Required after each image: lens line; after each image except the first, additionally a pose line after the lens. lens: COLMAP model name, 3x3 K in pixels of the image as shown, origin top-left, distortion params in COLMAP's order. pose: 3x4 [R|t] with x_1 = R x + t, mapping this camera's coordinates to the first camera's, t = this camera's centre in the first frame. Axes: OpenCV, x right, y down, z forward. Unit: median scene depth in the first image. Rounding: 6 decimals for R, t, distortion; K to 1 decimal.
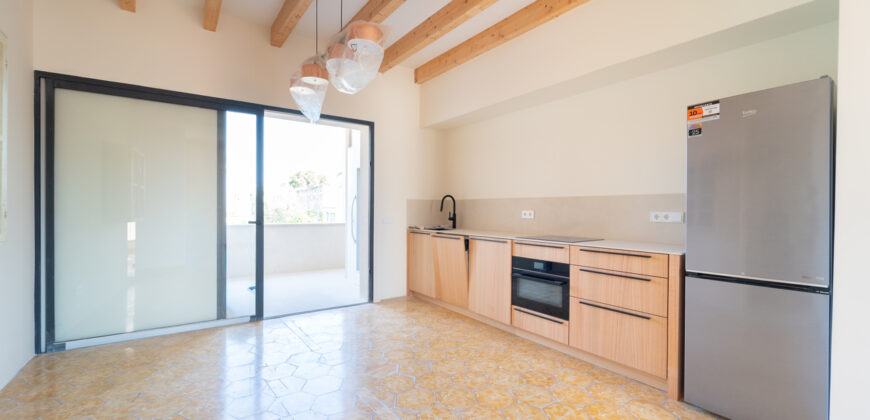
lens RADIAL K [[352.0, 0, 441.6], [0, 352.0, 215.9], [0, 0, 1]] dist [0.001884, -0.000763]
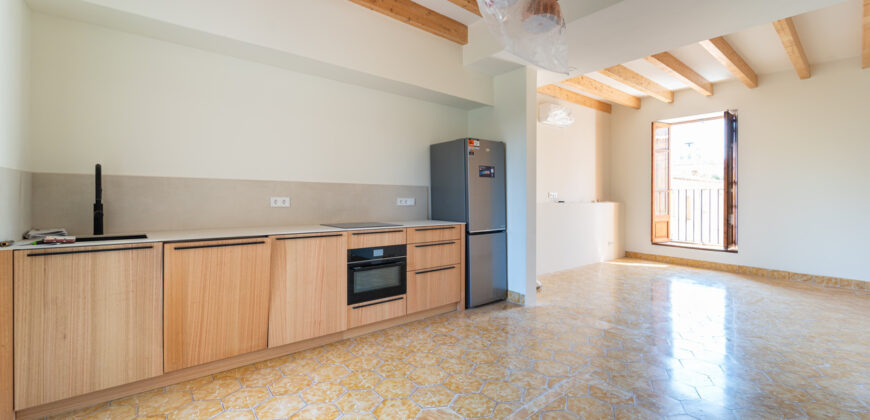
lens RADIAL K [[371.5, 0, 439.8], [0, 371.5, 199.7], [0, 0, 1]] dist [-0.003358, -0.000628]
pose [[-0.074596, -0.013101, 0.997128, -0.853489], [0.009387, 0.999860, 0.013839, -0.024294], [-0.997170, 0.010393, -0.074463, 0.975437]]
